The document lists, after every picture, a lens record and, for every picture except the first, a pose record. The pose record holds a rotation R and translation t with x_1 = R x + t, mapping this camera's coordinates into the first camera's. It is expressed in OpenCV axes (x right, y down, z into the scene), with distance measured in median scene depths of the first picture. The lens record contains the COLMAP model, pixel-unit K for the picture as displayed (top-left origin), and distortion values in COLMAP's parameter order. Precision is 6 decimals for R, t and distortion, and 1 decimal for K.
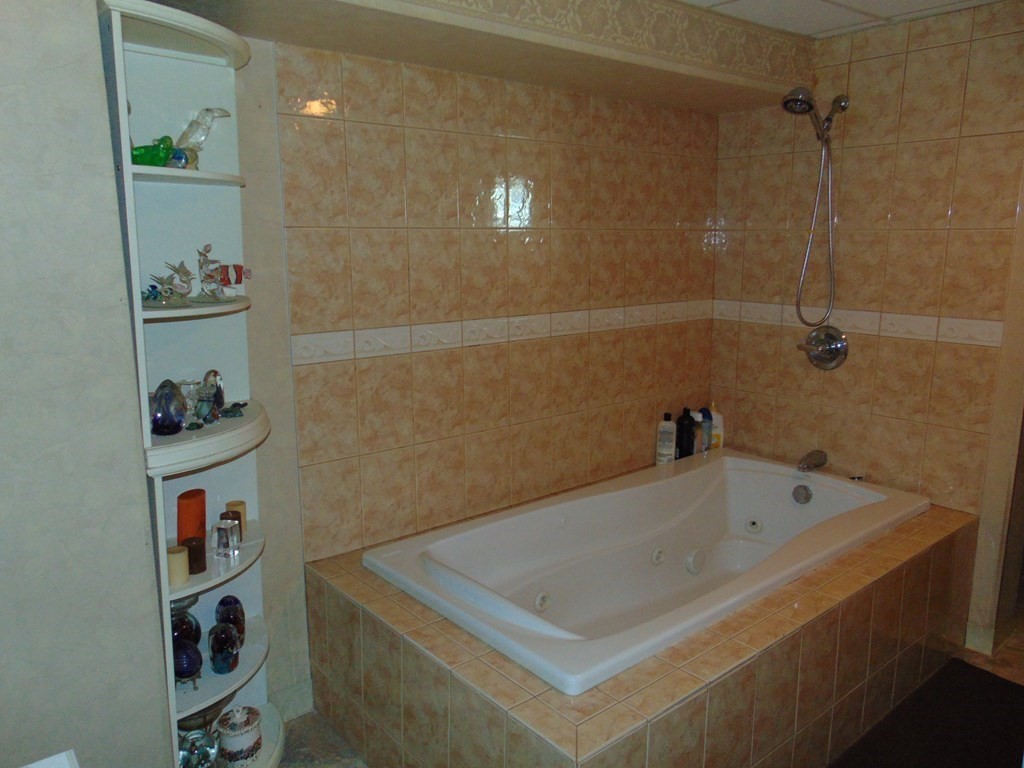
lens RADIAL K [[766.2, 0, 520.0], [0, 766.2, 388.0], [0, 0, 1]] dist [-0.026892, 0.073630]
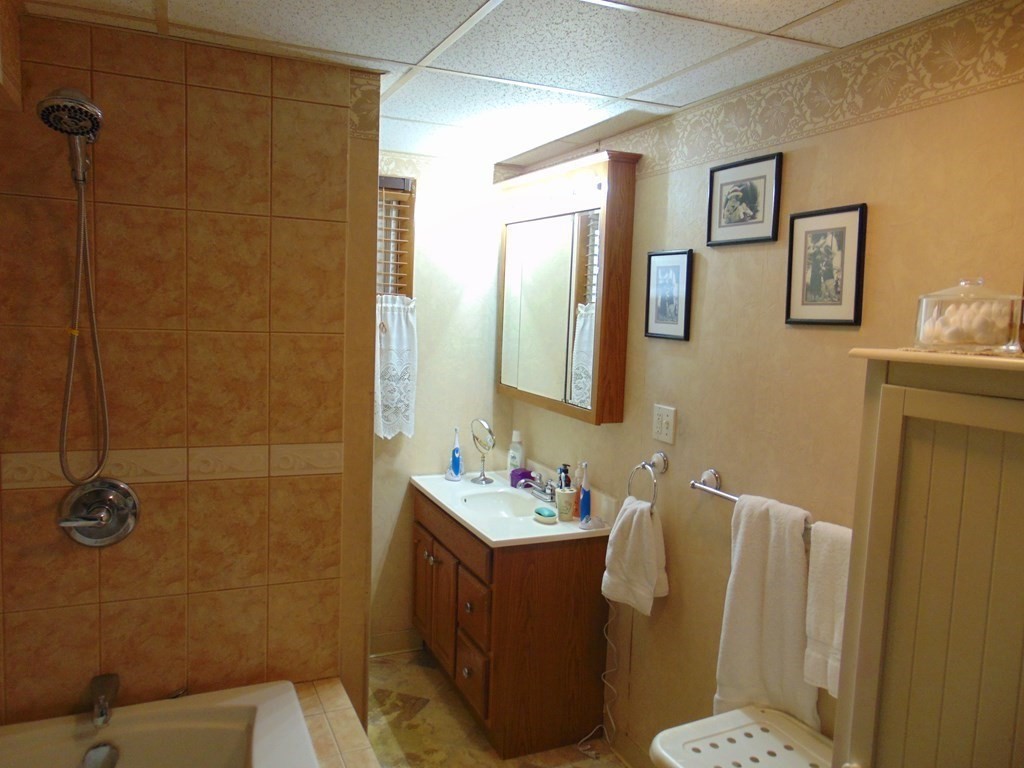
lens RADIAL K [[766.2, 0, 485.6], [0, 766.2, 388.6], [0, 0, 1]] dist [-0.026892, 0.073630]
pose [[0.301517, -0.084635, 0.949697, -0.094208], [0.154119, 0.987280, 0.039054, -0.131012], [-0.940922, 0.134591, 0.310725, 0.501913]]
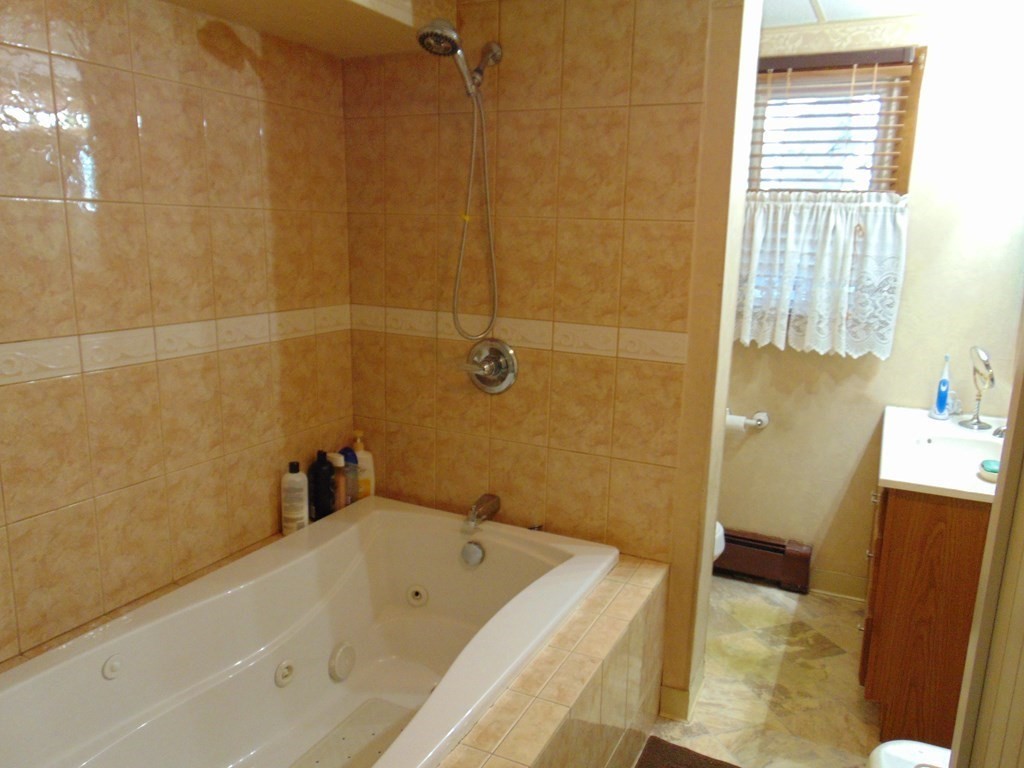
lens RADIAL K [[766.2, 0, 516.5], [0, 766.2, 382.5], [0, 0, 1]] dist [-0.026892, 0.073630]
pose [[0.917507, -0.053797, 0.394064, 0.113630], [0.050557, 0.998548, 0.018609, -0.049891], [-0.394493, 0.002849, 0.918895, 0.268789]]
